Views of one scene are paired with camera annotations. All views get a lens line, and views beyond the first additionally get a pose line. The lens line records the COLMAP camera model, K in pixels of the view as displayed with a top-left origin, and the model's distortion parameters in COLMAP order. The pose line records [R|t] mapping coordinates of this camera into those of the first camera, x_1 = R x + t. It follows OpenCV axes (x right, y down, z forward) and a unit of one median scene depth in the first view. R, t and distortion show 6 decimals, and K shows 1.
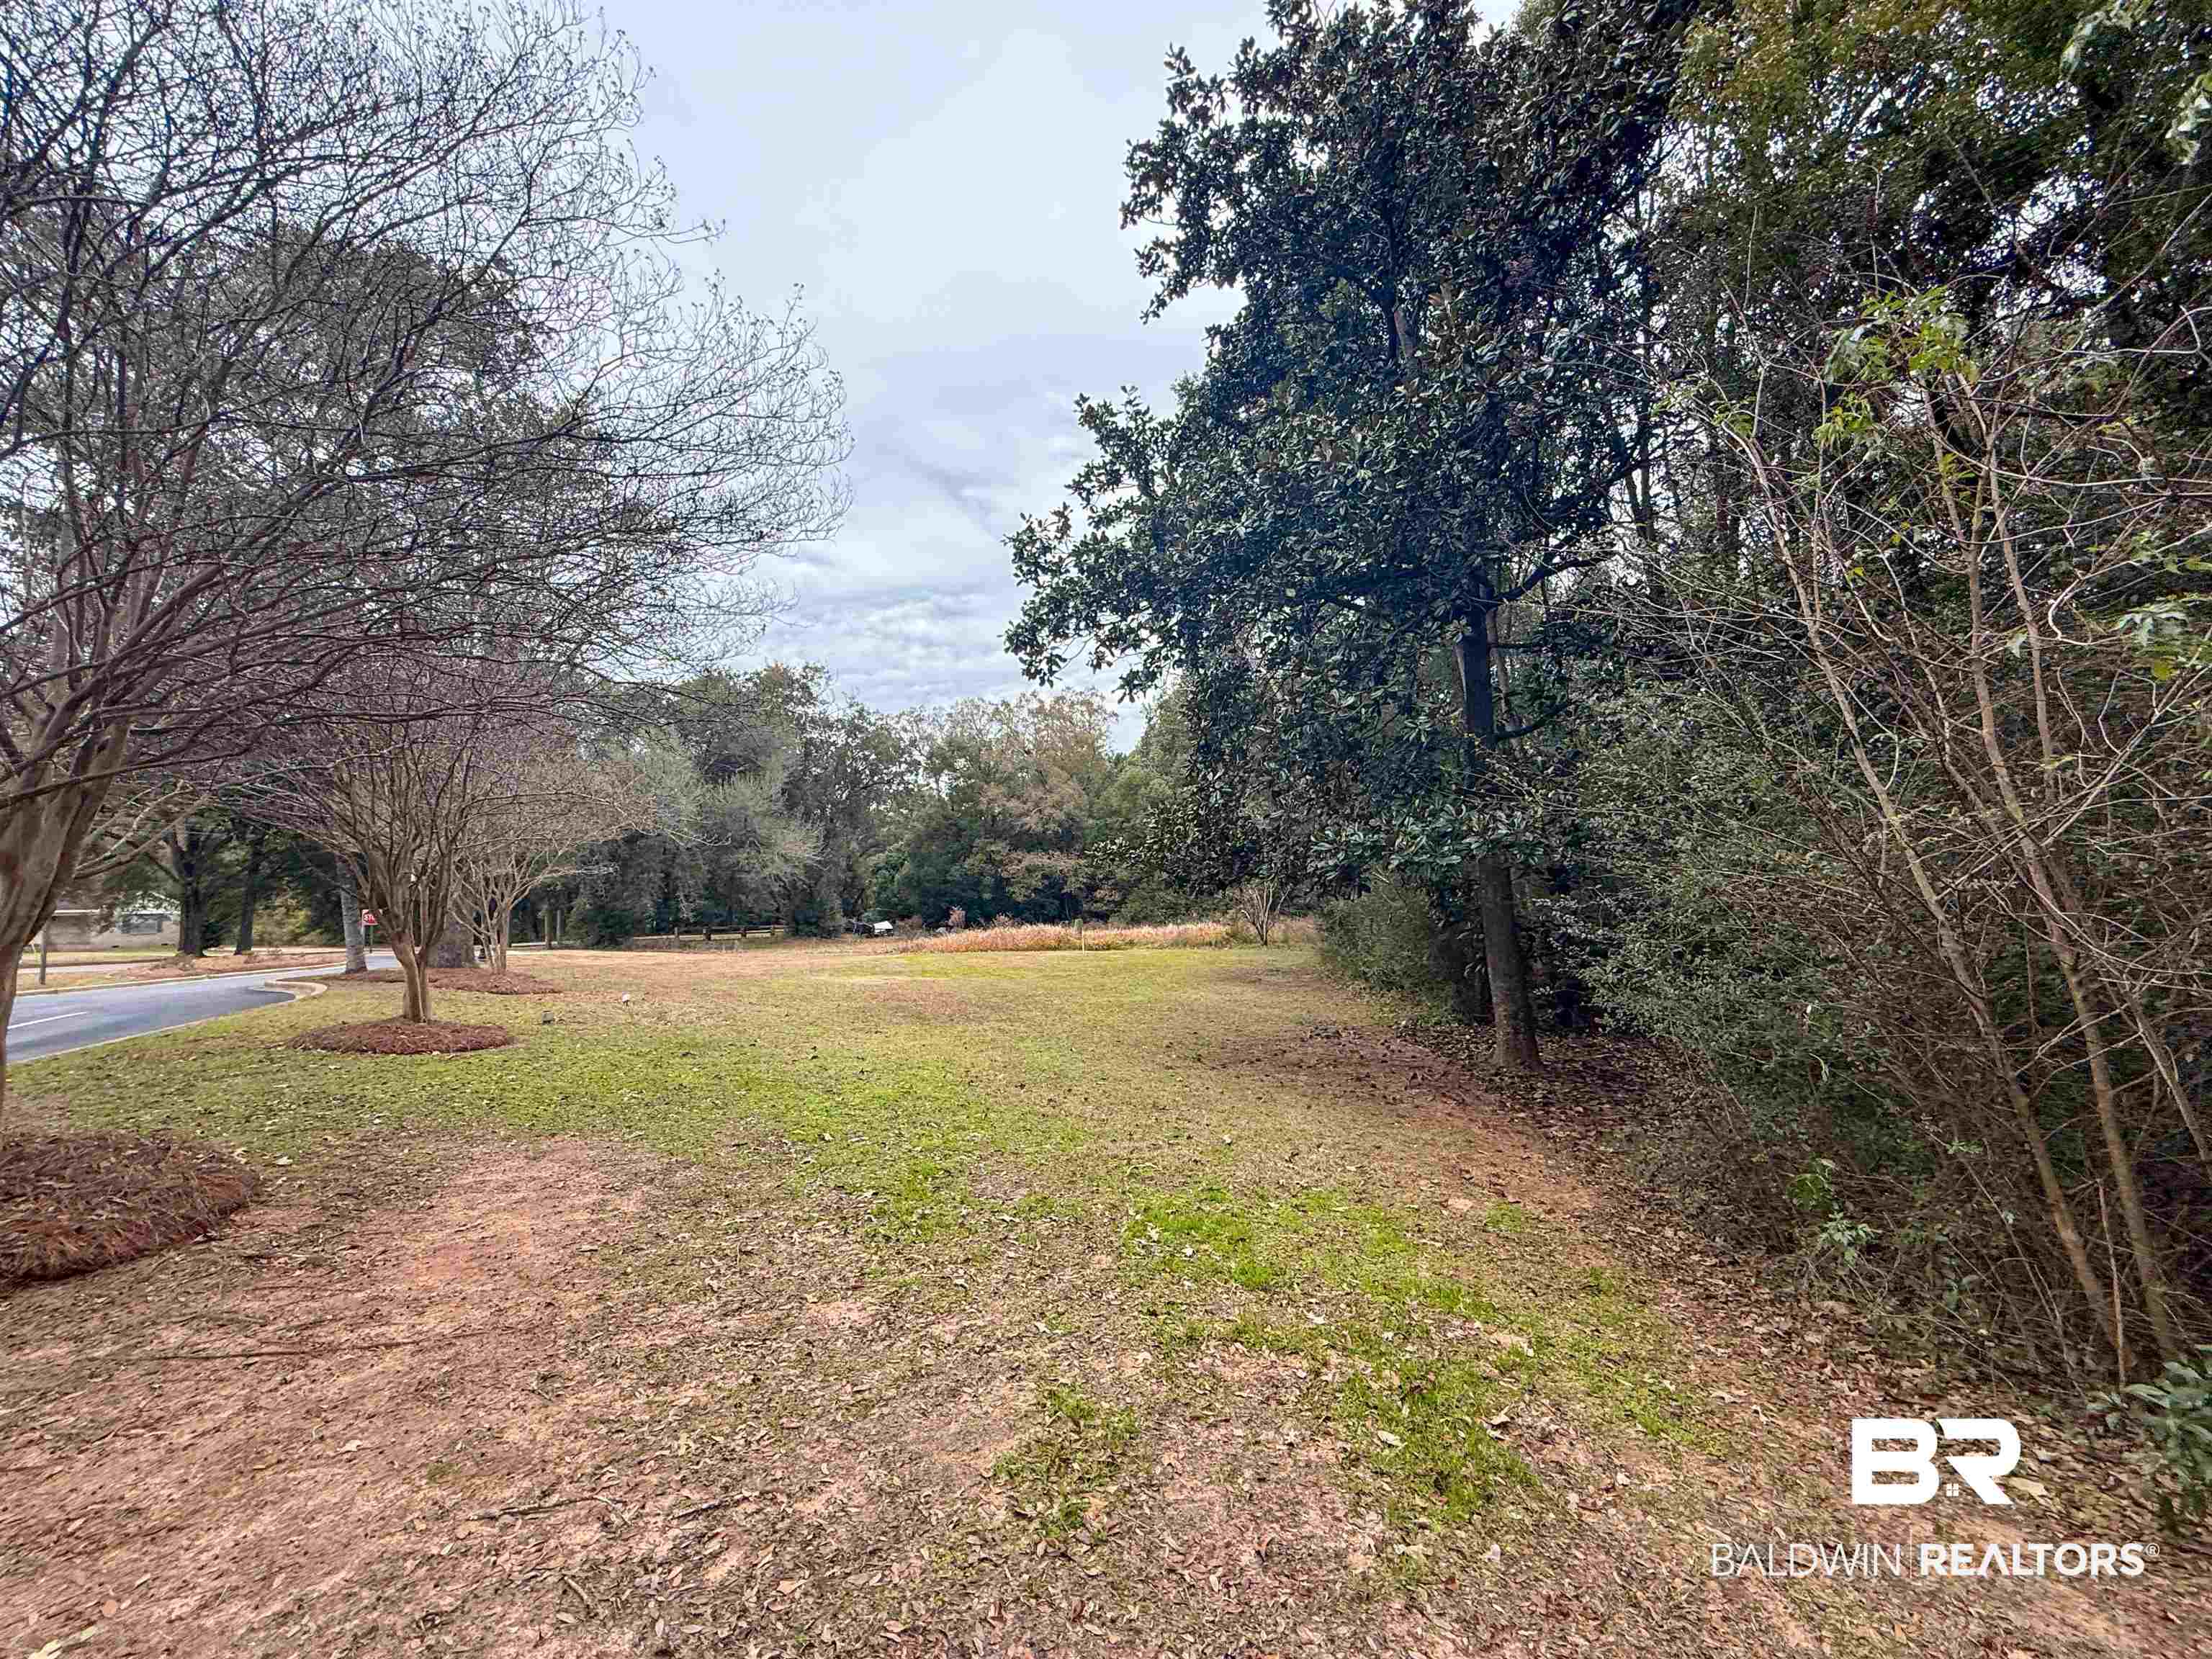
lens RADIAL K [[885.9, 0, 1106.0], [0, 885.9, 829.5], [0, 0, 1]] dist [0.000894, 0.000125]
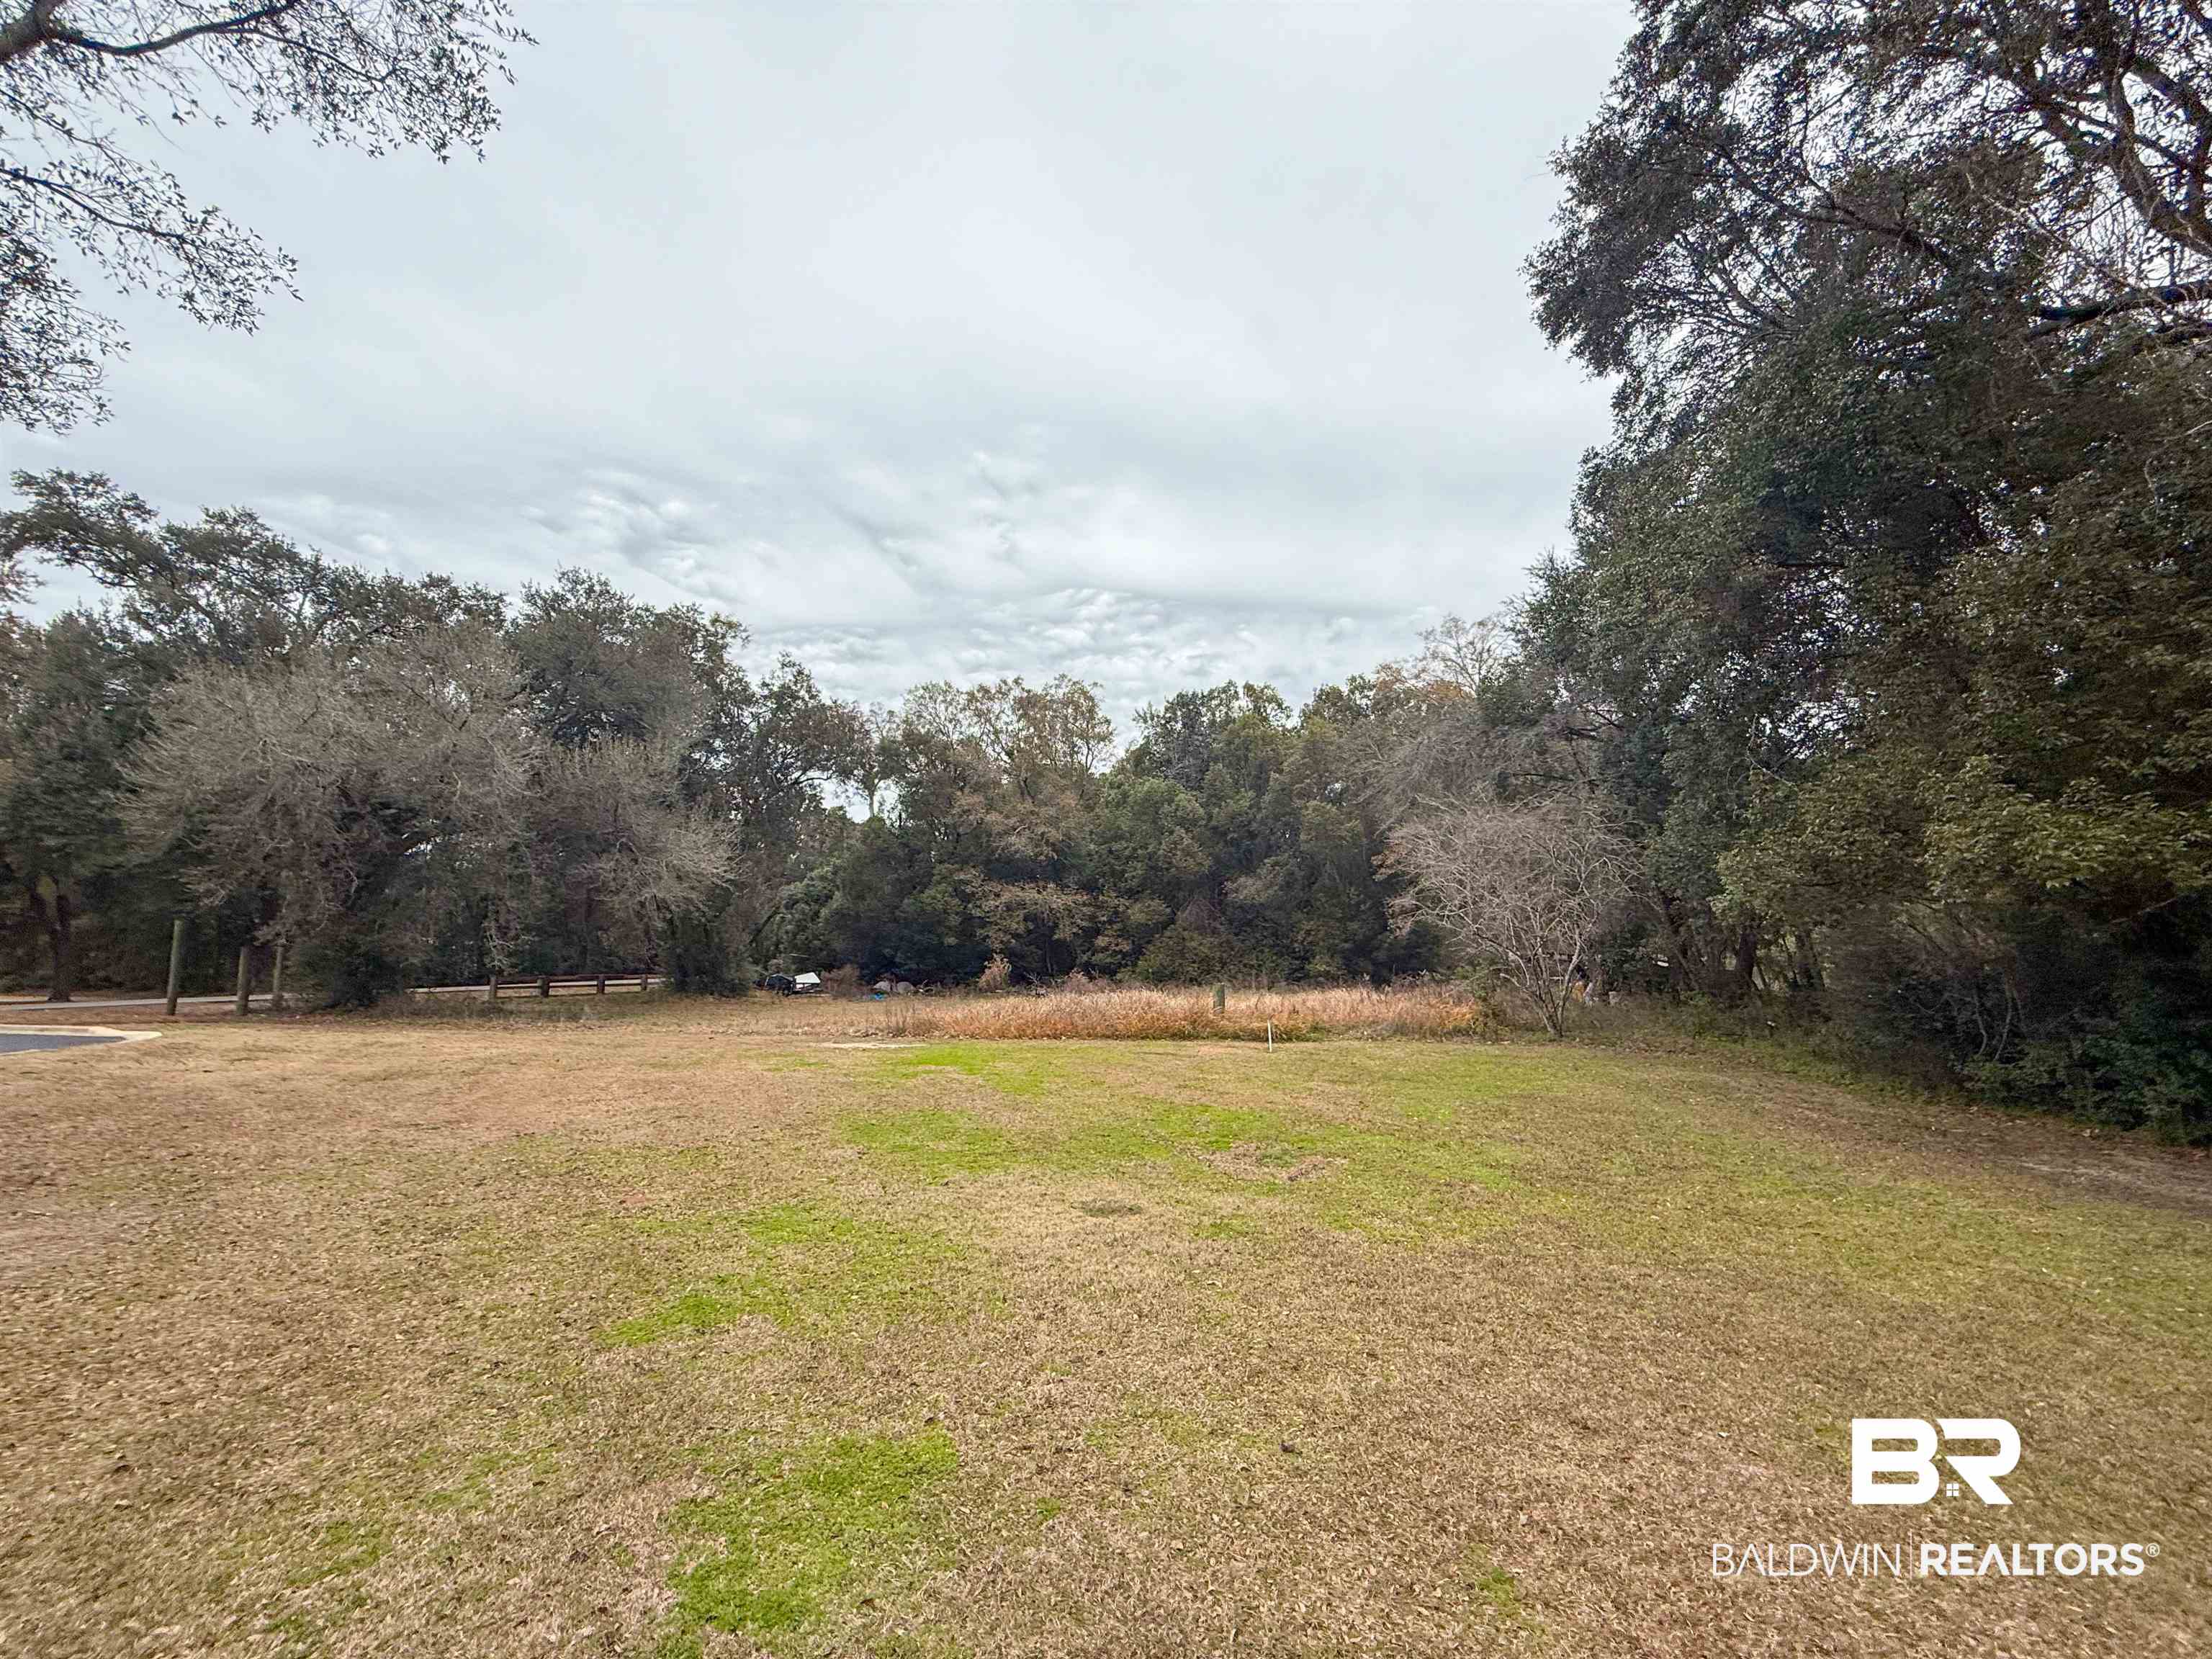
lens RADIAL K [[885.9, 0, 1106.0], [0, 885.9, 829.5], [0, 0, 1]] dist [0.000894, 0.000125]
pose [[0.992126, 0.037994, 0.119345, -0.100242], [-0.031187, 0.997806, -0.058392, 0.021652], [-0.121301, 0.054210, 0.991134, 0.246640]]
